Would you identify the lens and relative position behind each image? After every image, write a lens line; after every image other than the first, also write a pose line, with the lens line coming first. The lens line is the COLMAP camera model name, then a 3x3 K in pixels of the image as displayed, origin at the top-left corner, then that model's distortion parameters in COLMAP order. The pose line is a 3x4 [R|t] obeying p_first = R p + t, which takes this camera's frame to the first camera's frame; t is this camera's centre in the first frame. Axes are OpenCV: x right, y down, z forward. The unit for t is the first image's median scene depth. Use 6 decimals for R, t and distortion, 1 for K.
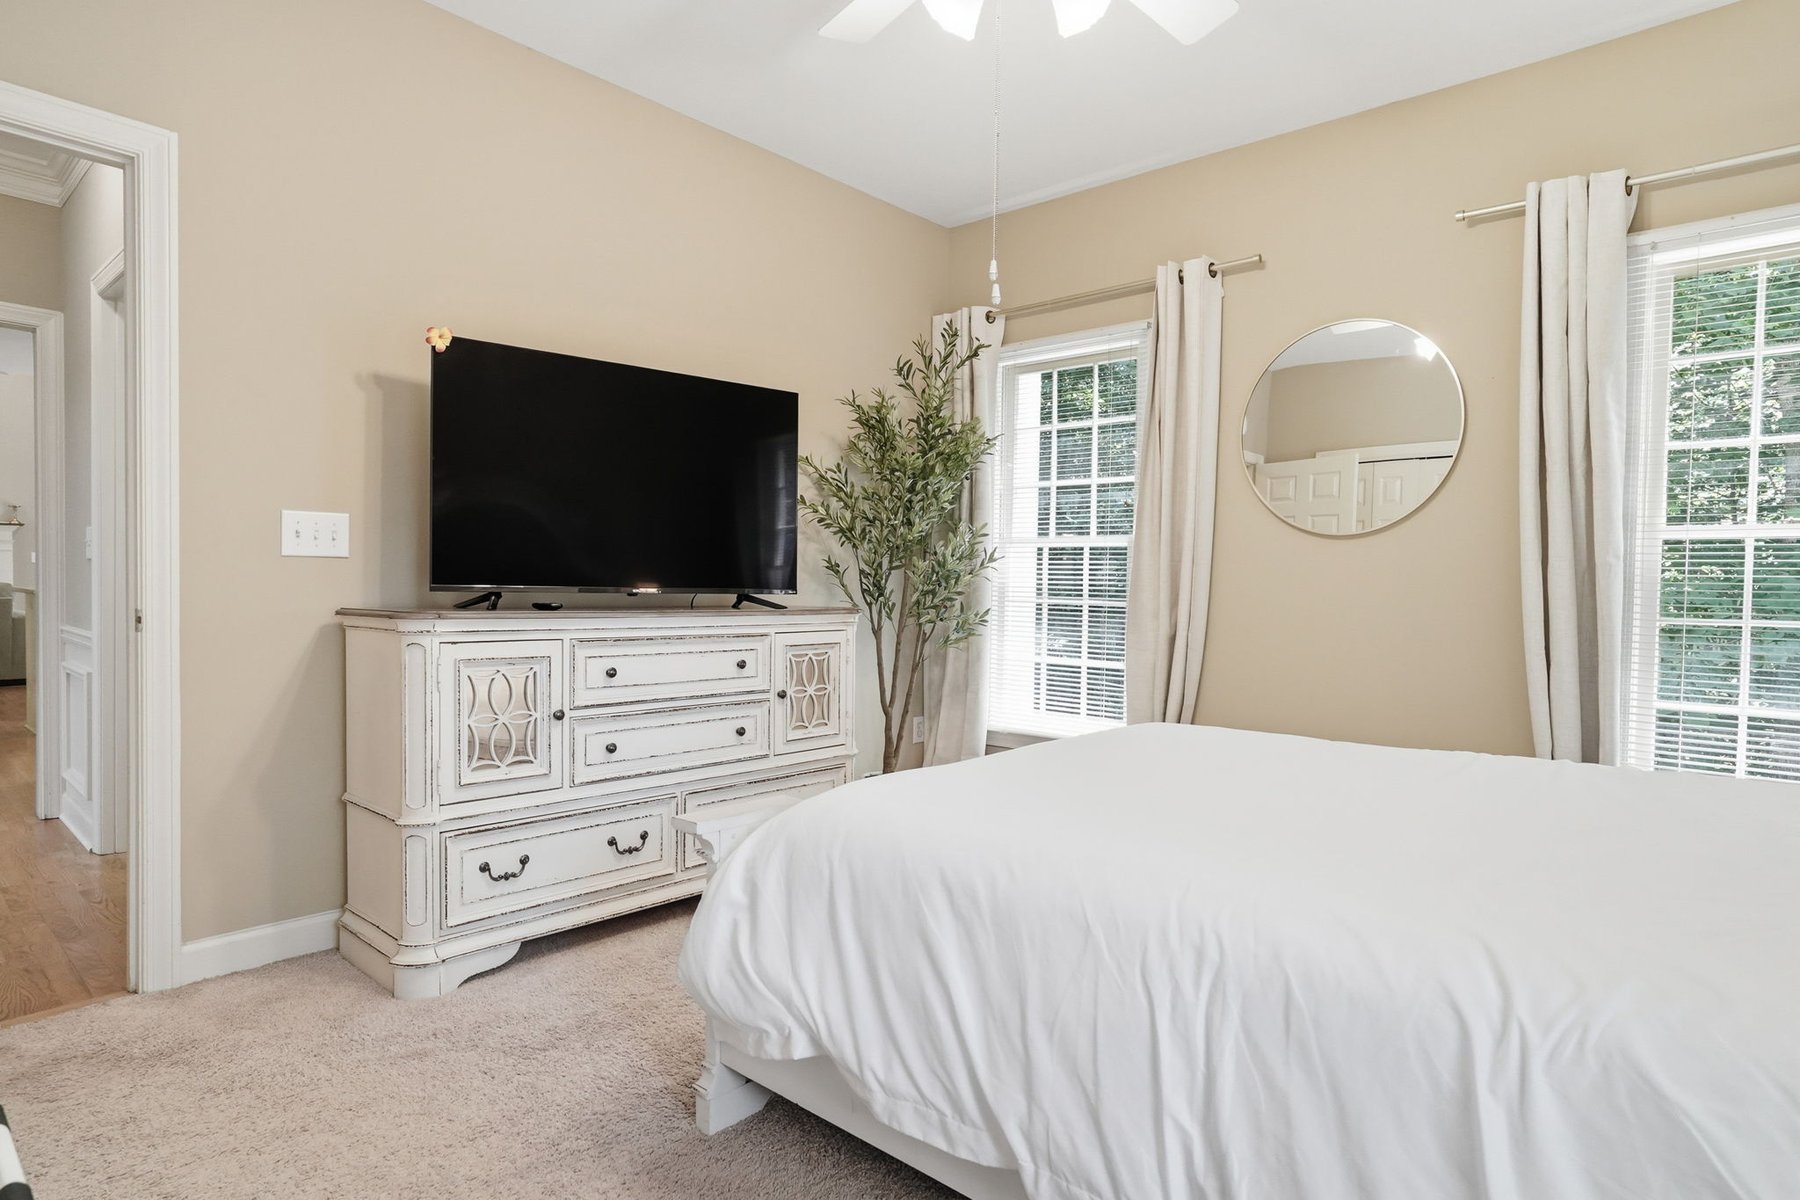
lens RADIAL K [[853.8, 0, 900.0], [0, 853.8, 600.0], [0, 0, 1]] dist [-0.059497, 0.021823]
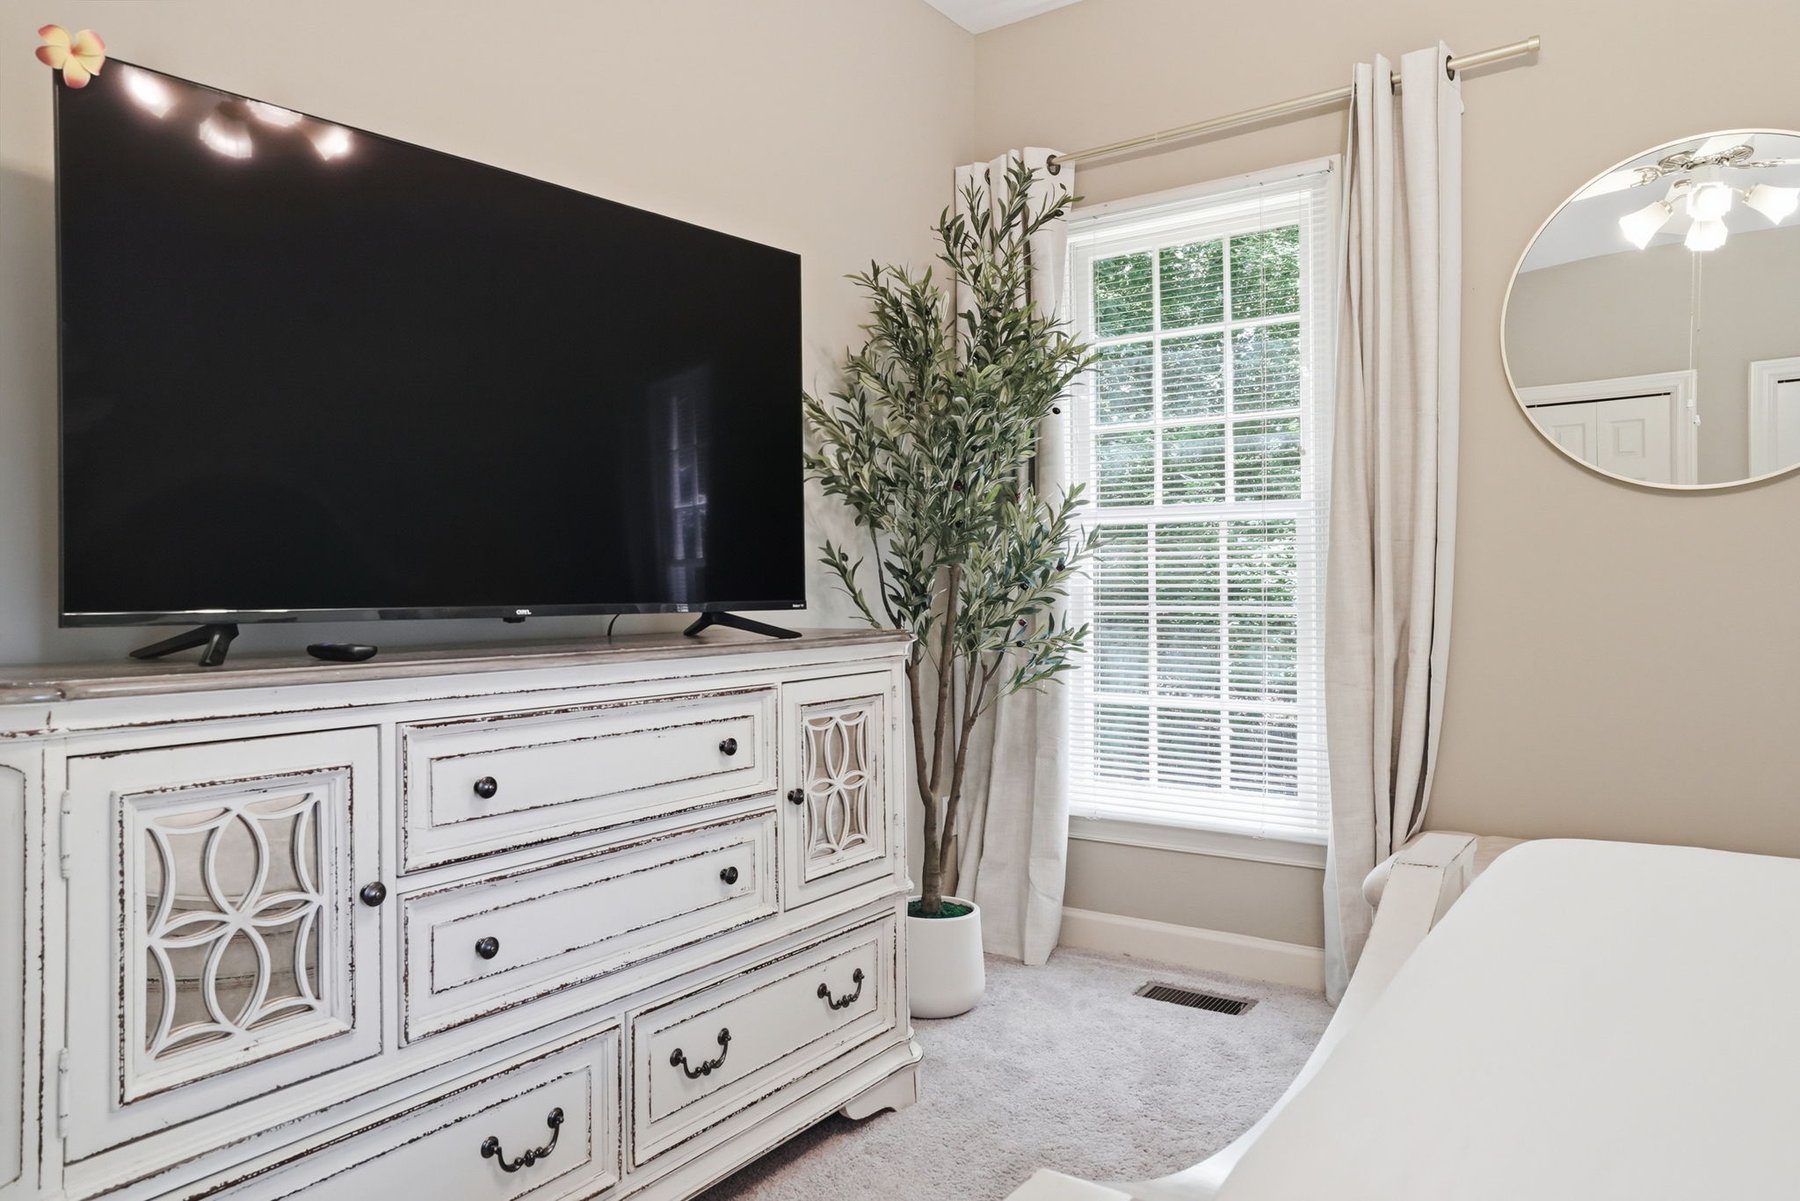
lens RADIAL K [[1085.8, 0, 899.0], [0, 1085.8, 571.9], [0, 0, 1]] dist [-0.037568, 0.026565]
pose [[0.995613, -0.021022, 0.091171, -0.132895], [0.023848, 0.999265, -0.030018, -0.008997], [-0.090473, 0.032060, 0.995383, 0.306155]]
